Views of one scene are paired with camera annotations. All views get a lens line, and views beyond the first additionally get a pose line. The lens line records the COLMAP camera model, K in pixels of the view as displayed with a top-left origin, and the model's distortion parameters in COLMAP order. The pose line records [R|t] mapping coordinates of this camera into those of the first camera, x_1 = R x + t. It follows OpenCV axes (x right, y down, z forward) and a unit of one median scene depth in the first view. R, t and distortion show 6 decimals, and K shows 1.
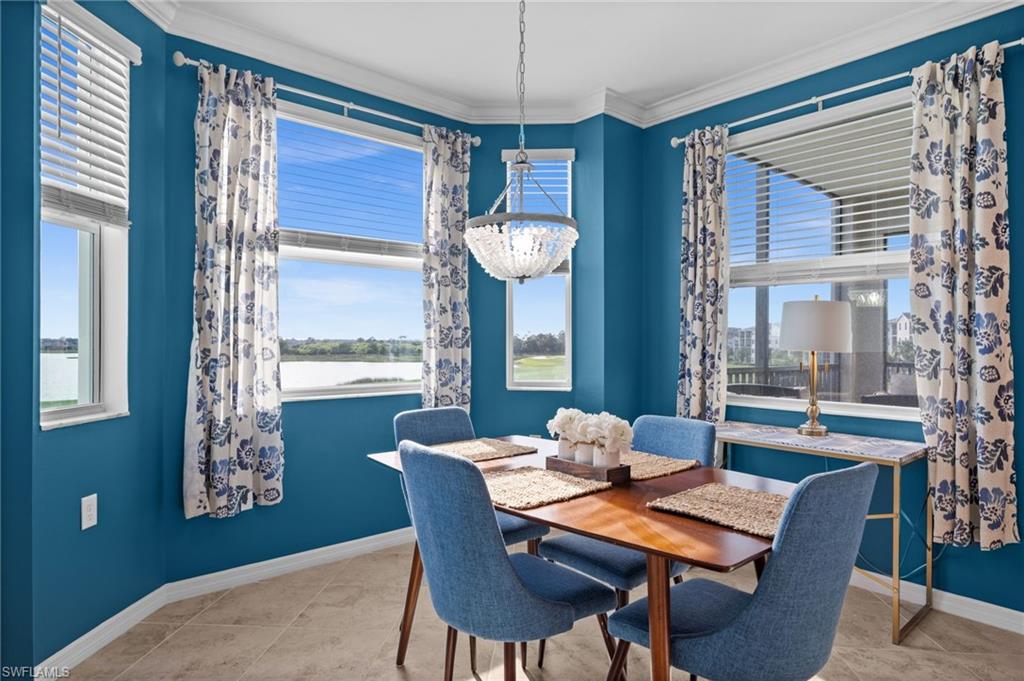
lens RADIAL K [[592.2, 0, 515.2], [0, 592.2, 344.8], [0, 0, 1]] dist [0.001603, 0.001136]
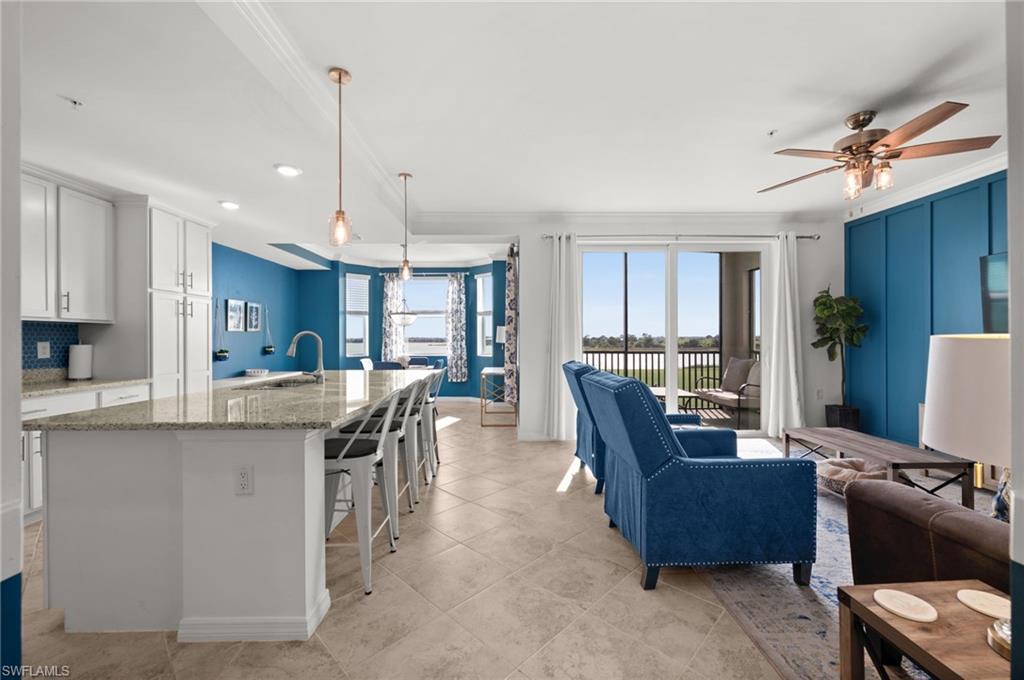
lens RADIAL K [[411.4, 0, 511.7], [0, 411.4, 338.4], [0, 0, 1]] dist [-0.003380, 0.000021]
pose [[0.757517, -0.006765, -0.652781, 1.623009], [0.003278, 0.999973, -0.006558, 0.003207], [0.652808, 0.002828, 0.757518, -0.489689]]
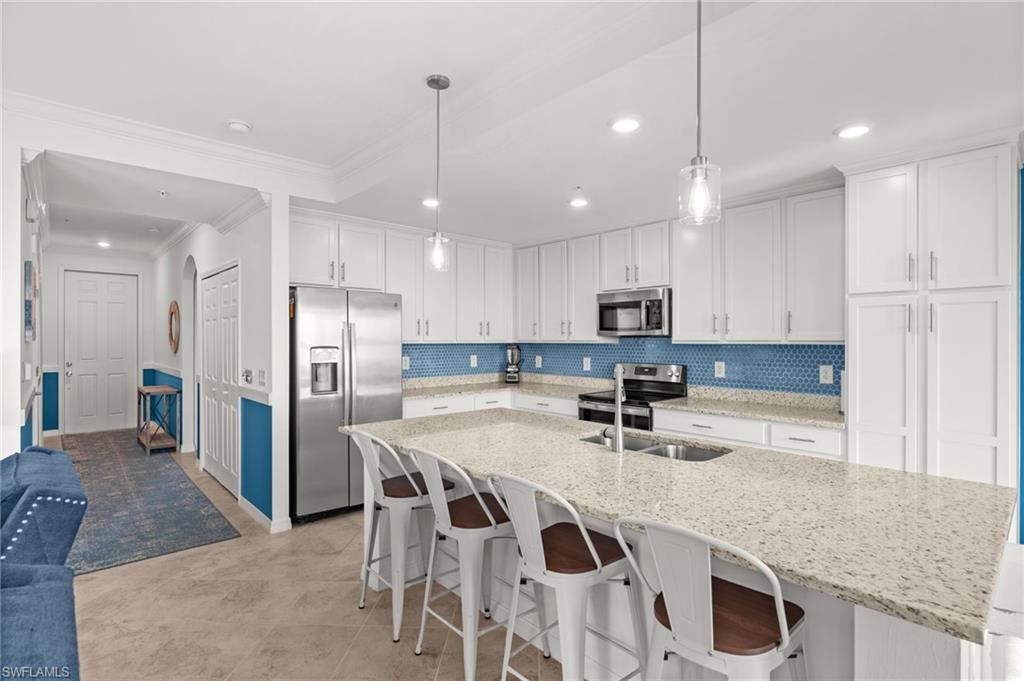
lens RADIAL K [[510.2, 0, 532.2], [0, 510.2, 339.7], [0, 0, 1]] dist [-0.003962, -0.000117]
pose [[-0.999798, -0.004604, -0.019571, 0.818805], [-0.004735, 0.999966, 0.006680, -0.057207], [0.019540, 0.006772, -0.999786, 0.597228]]
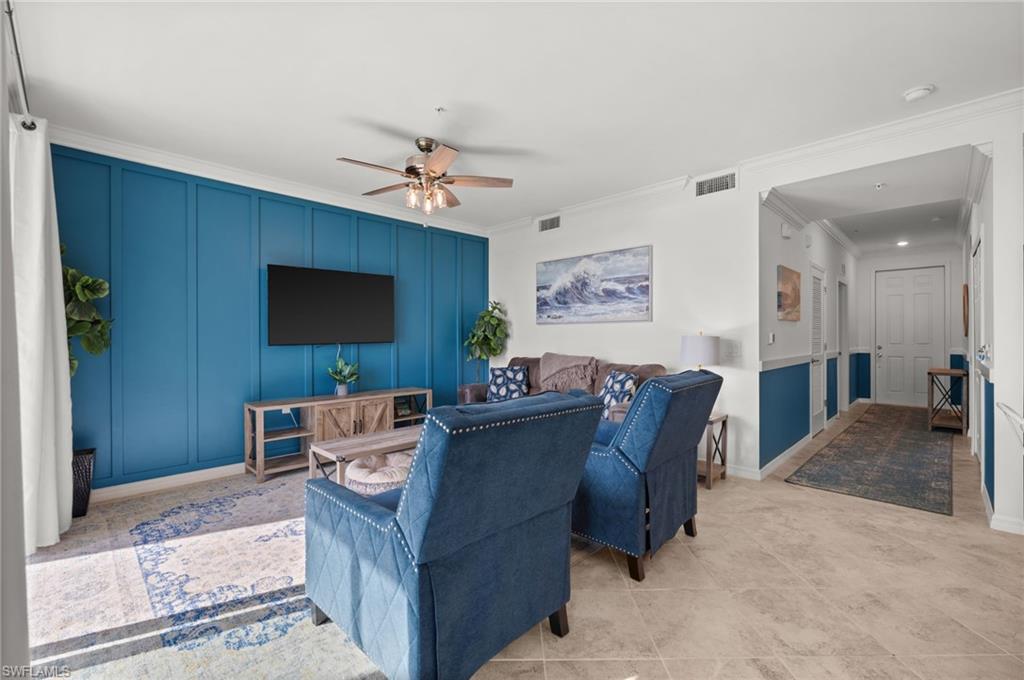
lens RADIAL K [[436.8, 0, 513.6], [0, 436.8, 338.3], [0, 0, 1]] dist [-0.000619, 0.000009]
pose [[-0.068884, -0.004141, 0.997616, 0.621915], [0.007075, 0.999964, 0.004639, -0.001876], [-0.997600, 0.007378, -0.068852, 0.457689]]
